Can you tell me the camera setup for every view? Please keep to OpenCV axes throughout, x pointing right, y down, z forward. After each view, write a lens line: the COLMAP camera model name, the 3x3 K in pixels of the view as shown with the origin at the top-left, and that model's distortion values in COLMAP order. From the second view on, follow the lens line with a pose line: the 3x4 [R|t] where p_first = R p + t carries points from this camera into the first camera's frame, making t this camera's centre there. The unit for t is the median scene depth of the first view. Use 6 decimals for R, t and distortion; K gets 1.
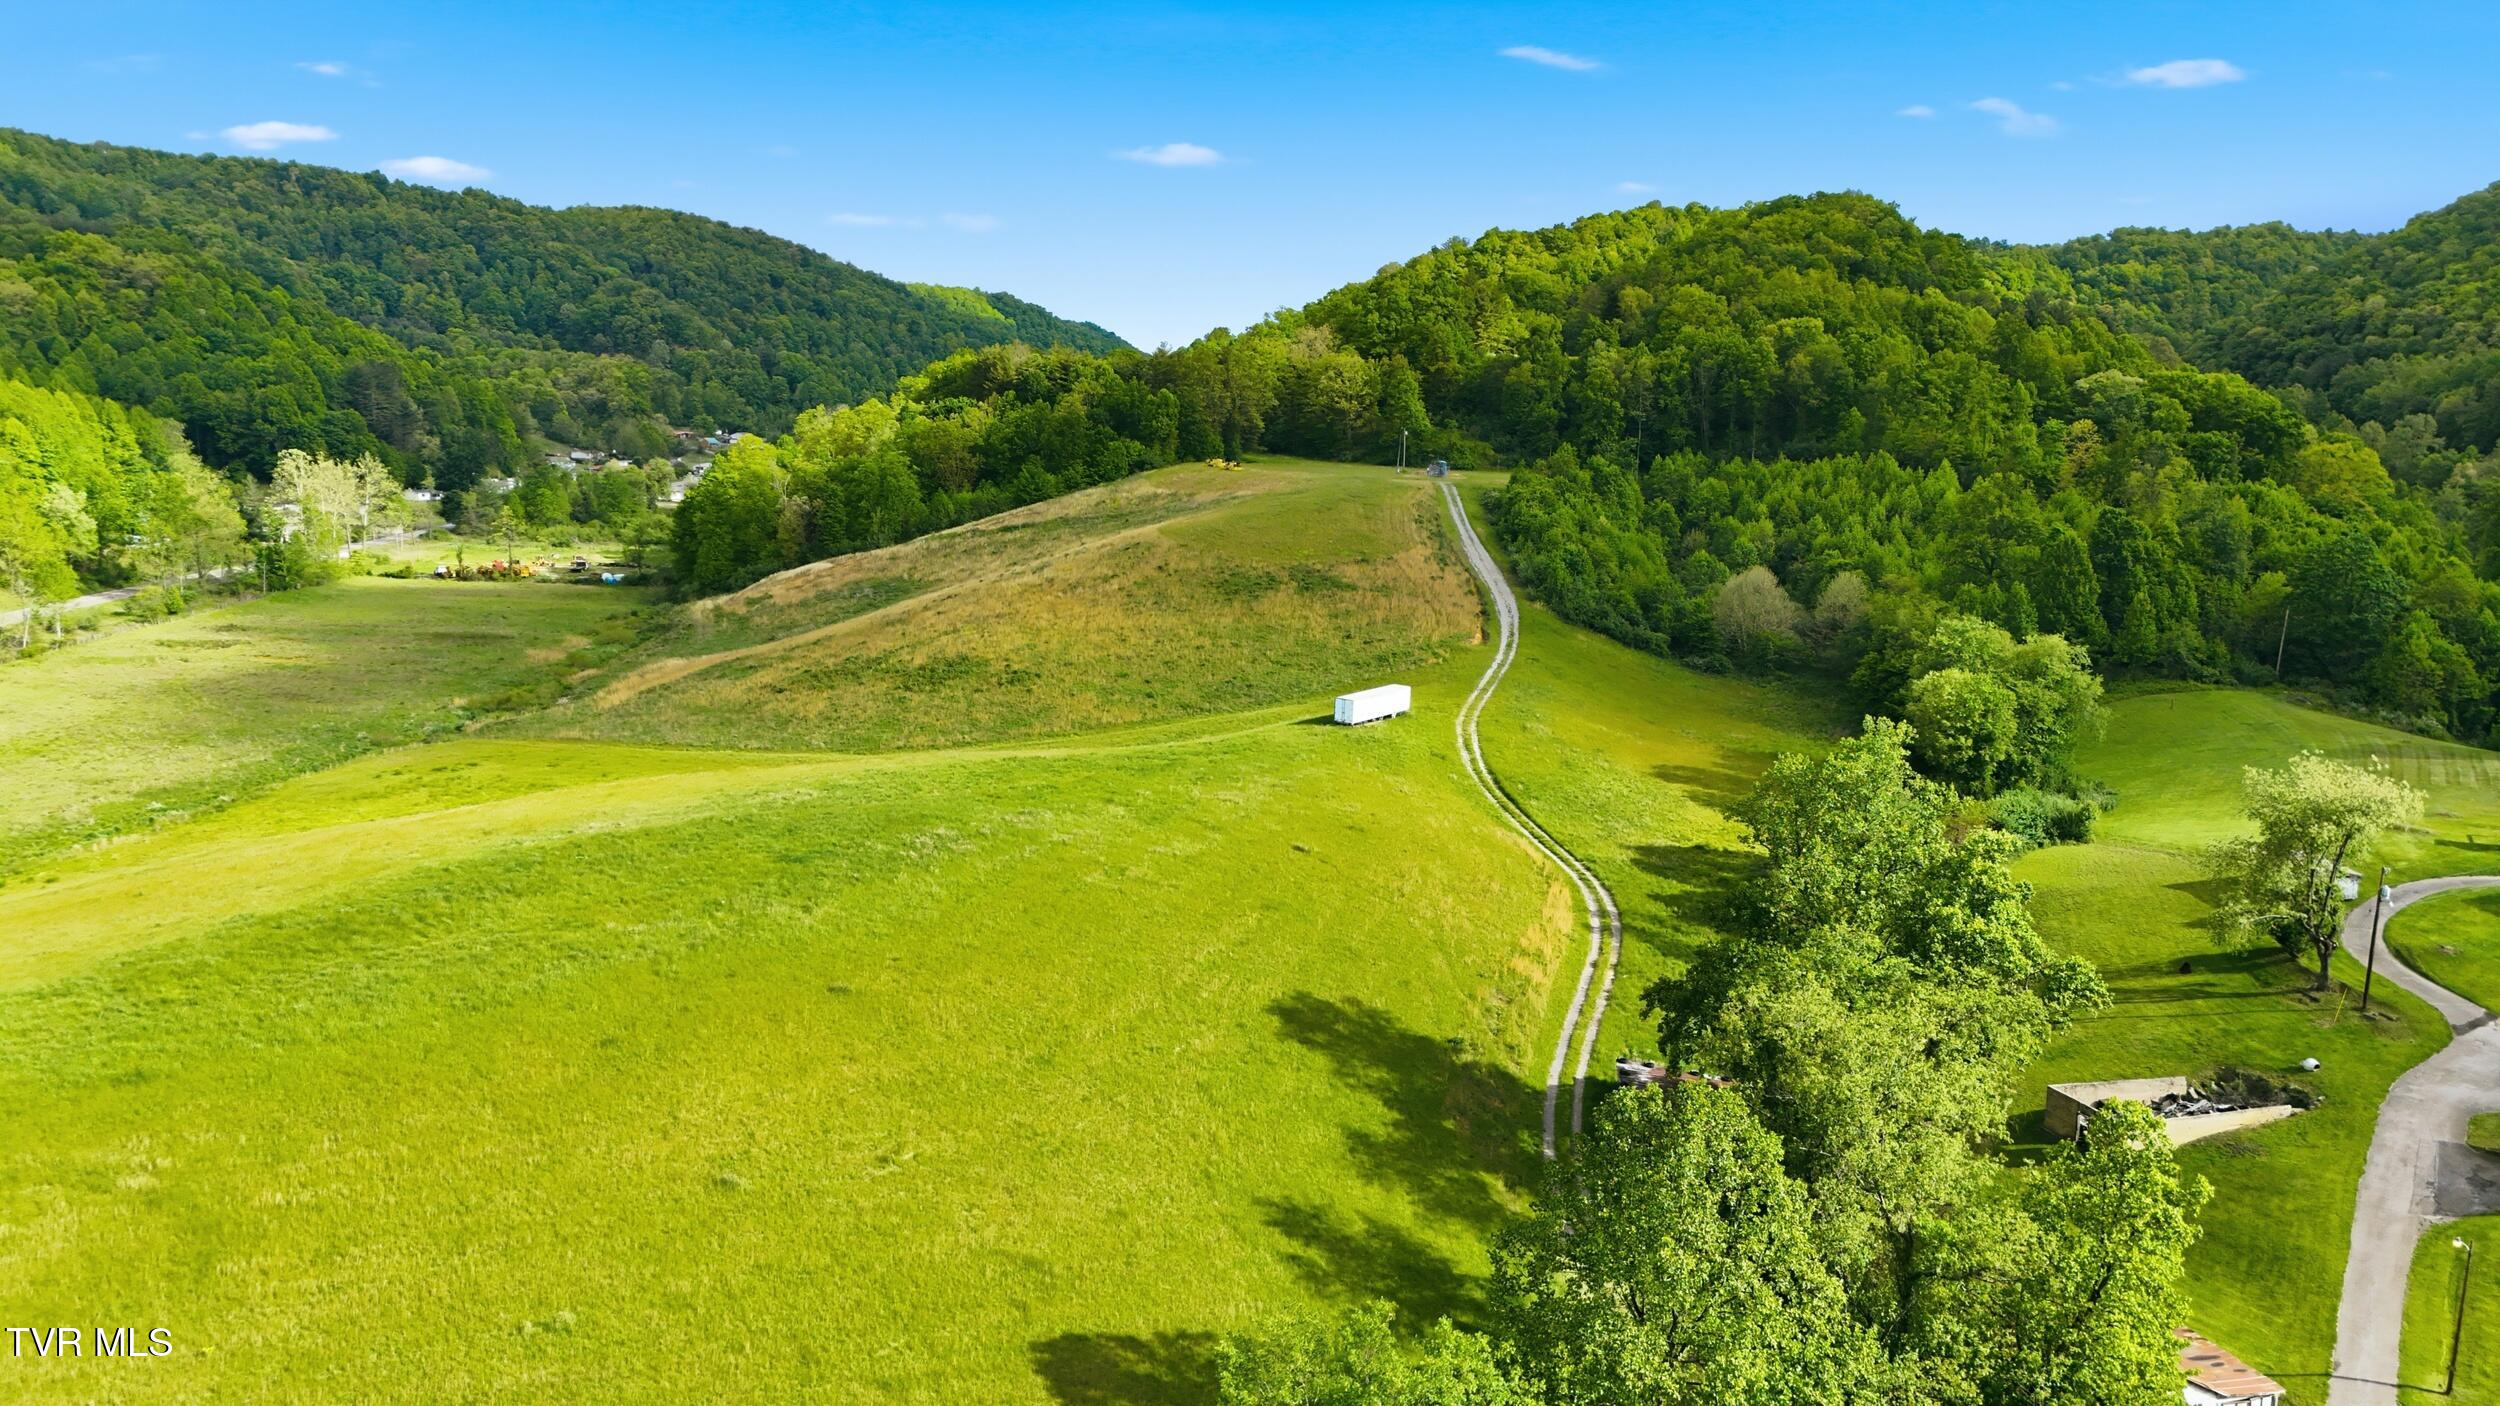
lens RADIAL K [[1822.3, 0, 1251.8], [0, 1822.3, 687.7], [0, 0, 1]] dist [0.078521, -0.067509]
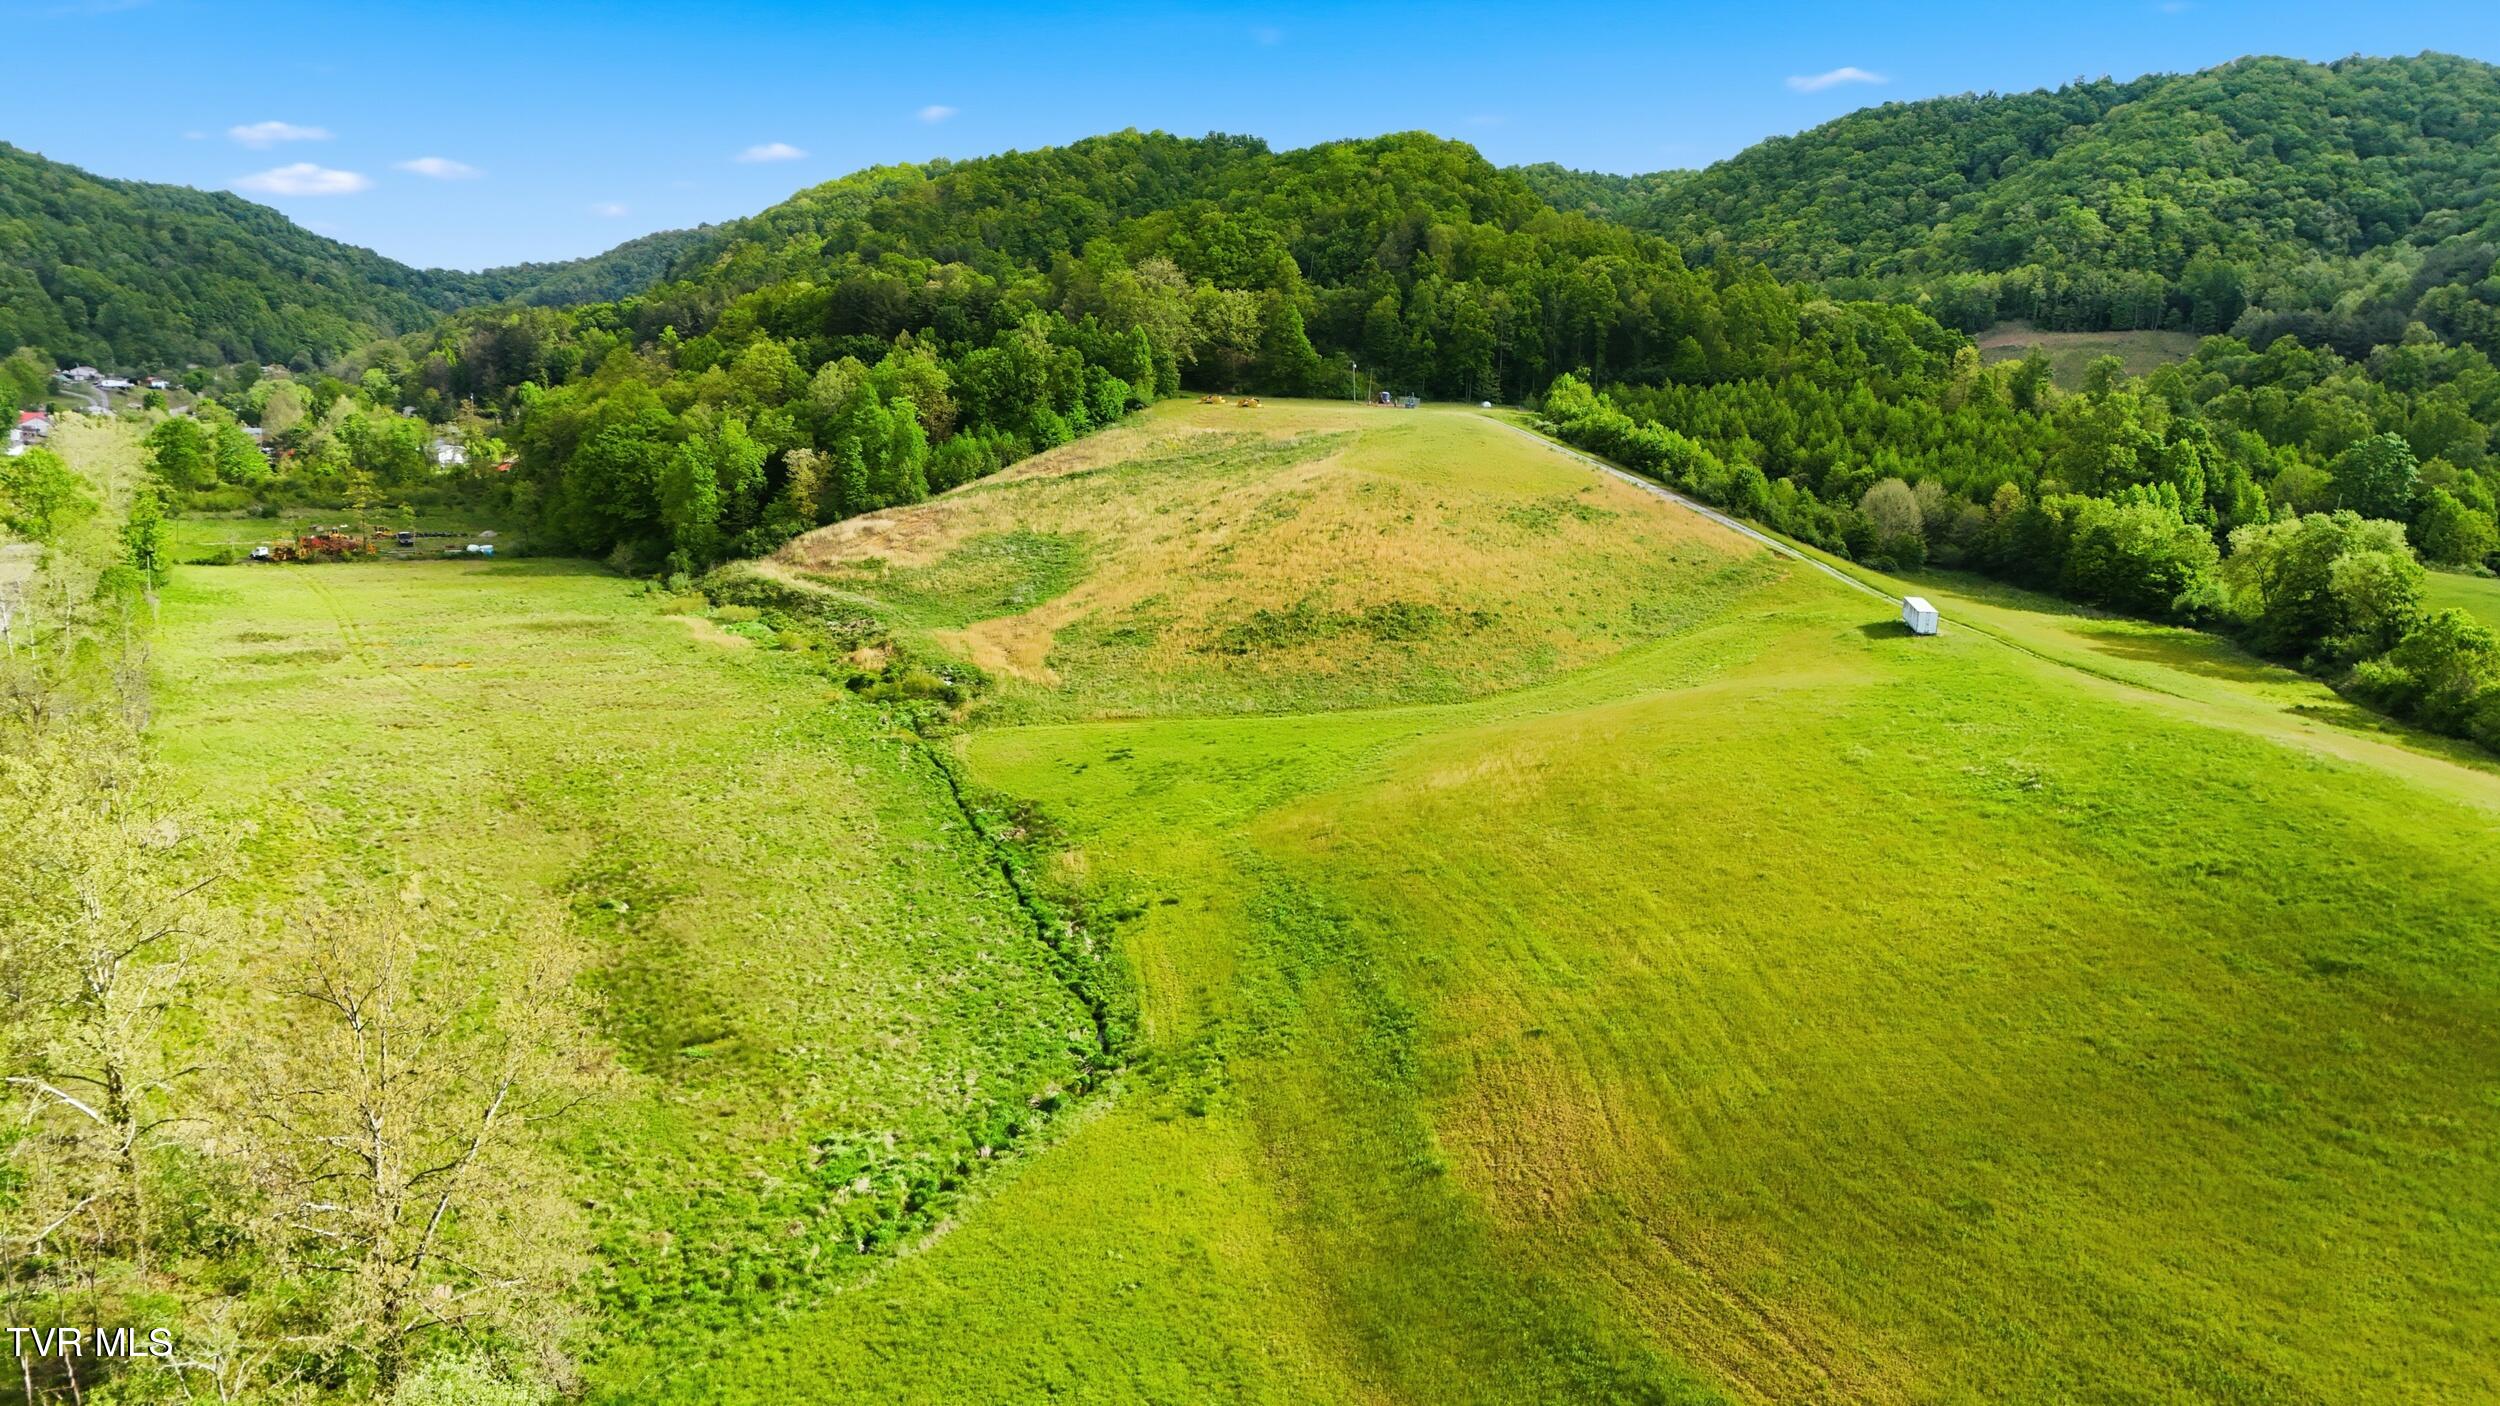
lens RADIAL K [[1822.3, 0, 1248.2], [0, 1822.3, 692.2], [0, 0, 1]] dist [0.078521, -0.067509]
pose [[0.911039, -0.091166, 0.402115, -0.385260], [0.072054, 0.995445, 0.062437, -0.022177], [-0.405975, -0.027908, 0.913458, 0.064471]]
